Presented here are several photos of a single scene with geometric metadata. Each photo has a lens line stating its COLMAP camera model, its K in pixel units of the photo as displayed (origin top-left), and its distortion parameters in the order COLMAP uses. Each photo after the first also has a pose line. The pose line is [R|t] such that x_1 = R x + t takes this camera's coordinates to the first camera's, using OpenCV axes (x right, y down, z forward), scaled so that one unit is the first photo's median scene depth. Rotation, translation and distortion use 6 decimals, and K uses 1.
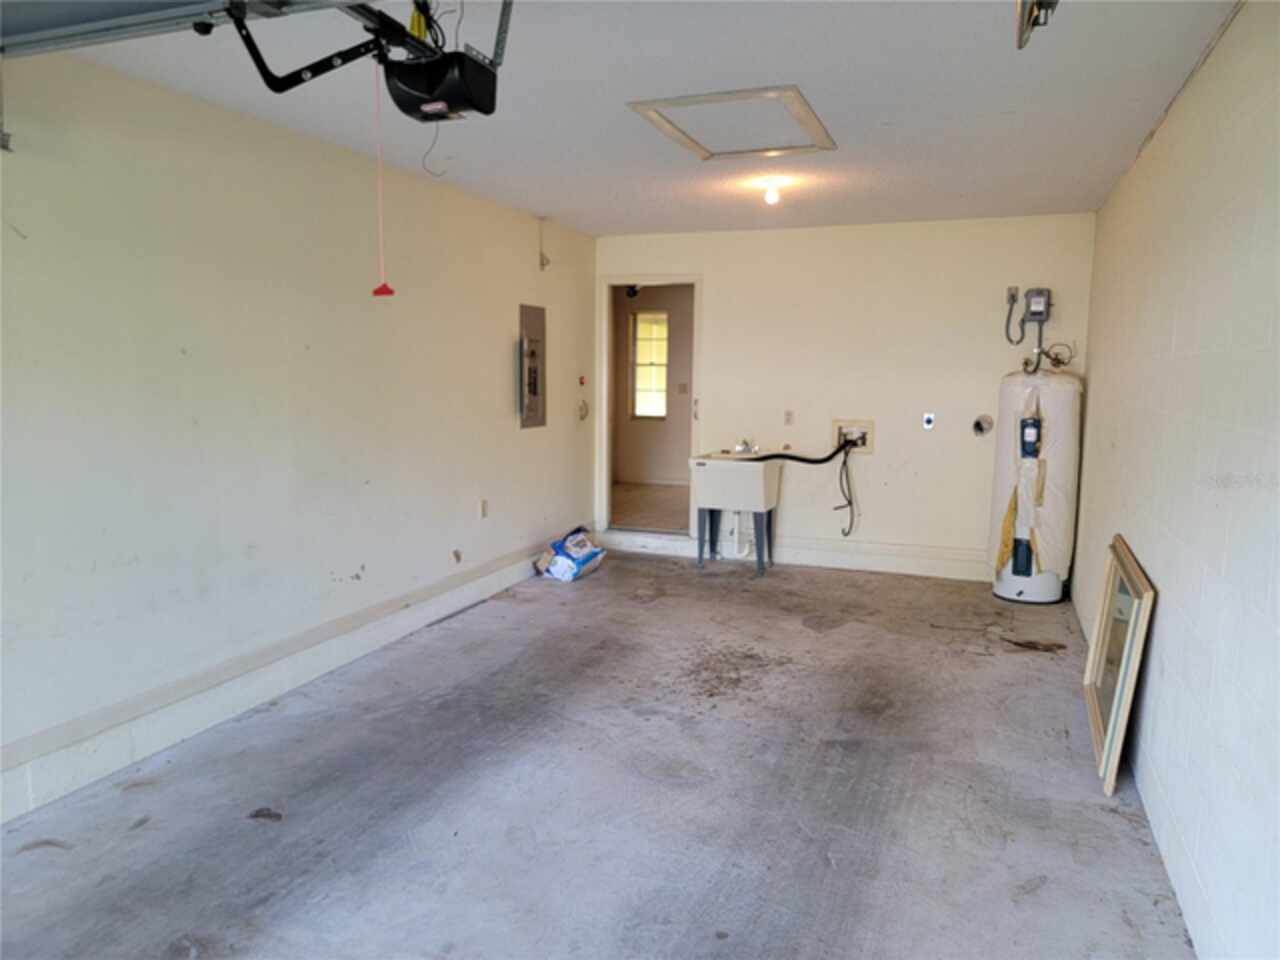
lens RADIAL K [[902.3, 0, 651.7], [0, 902.3, 477.6], [0, 0, 1]] dist [0.084186, -0.081944]
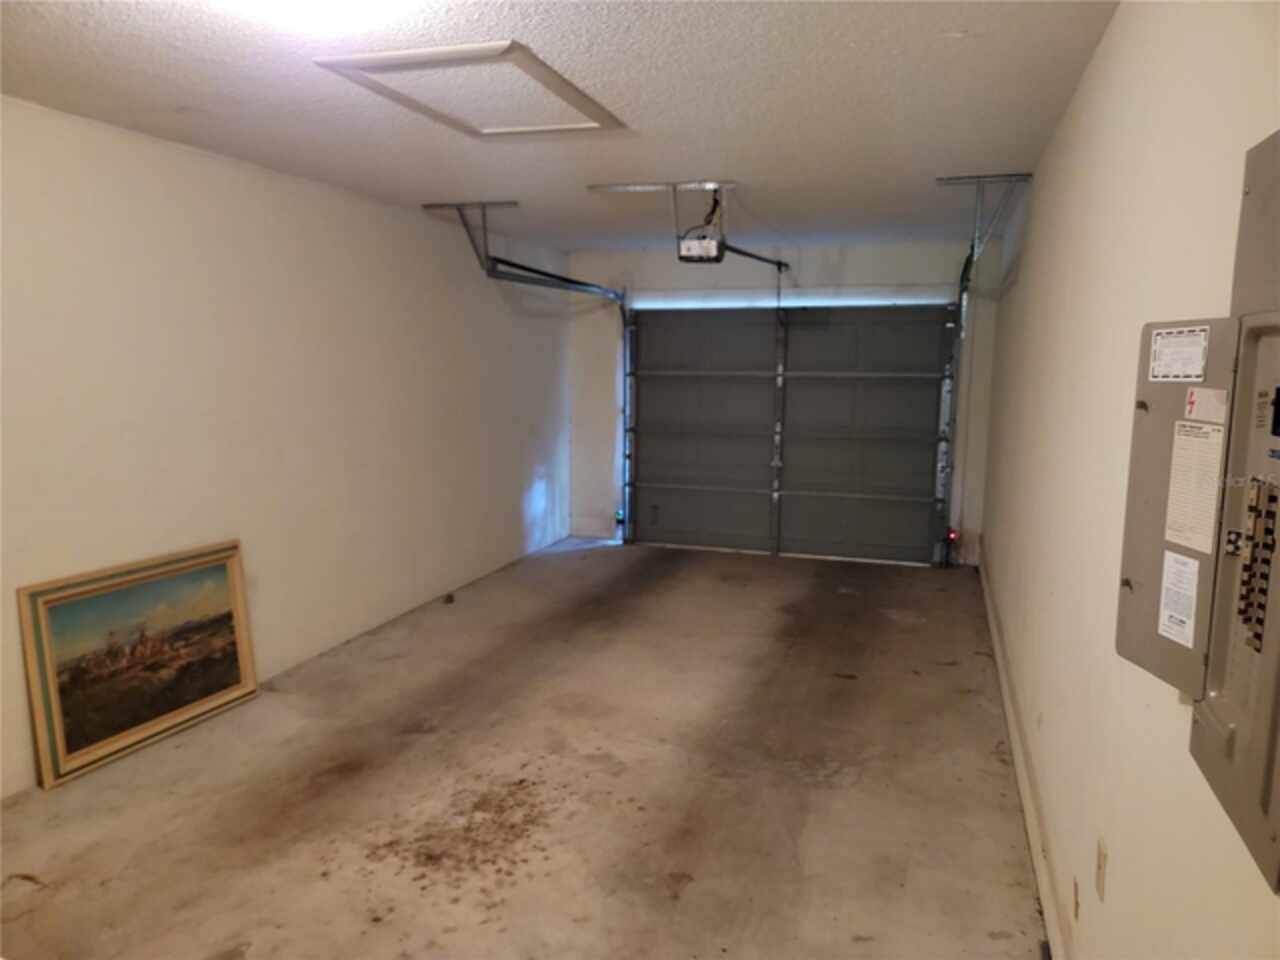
lens RADIAL K [[878.0, 0, 643.6], [0, 878.0, 485.9], [0, 0, 1]] dist [0.075039, -0.074076]
pose [[-0.999078, -0.012088, -0.041204, -0.008405], [-0.022530, 0.964441, 0.263335, -0.201542], [0.036556, 0.264021, -0.963824, 1.436658]]
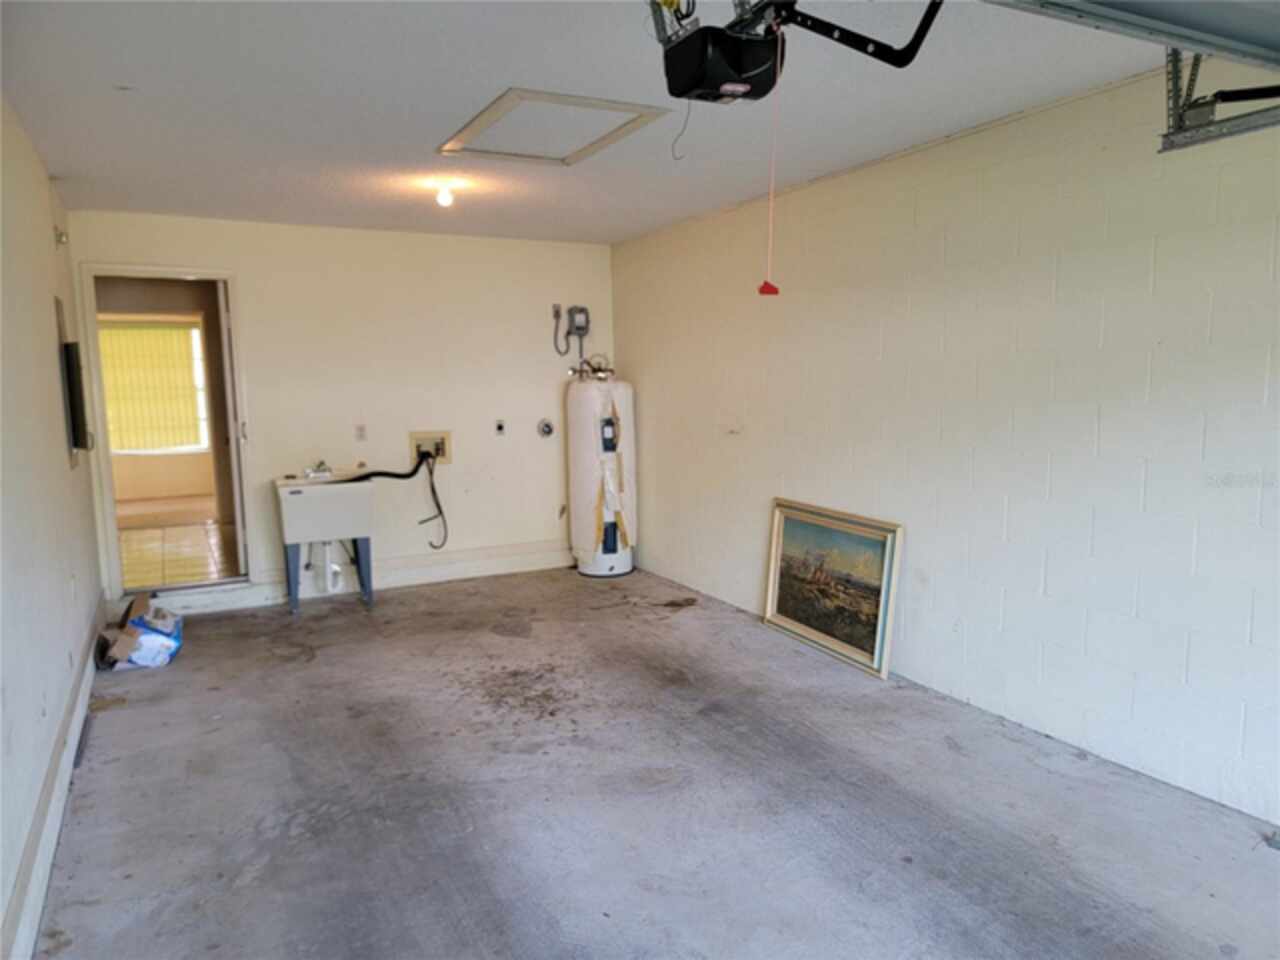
lens RADIAL K [[902.3, 0, 651.7], [0, 902.3, 477.6], [0, 0, 1]] dist [0.084186, -0.081944]
pose [[0.661309, -0.102951, 0.743016, -0.465810], [0.113283, 0.992883, 0.036746, -0.028466], [-0.741510, 0.059871, 0.668265, 0.216129]]
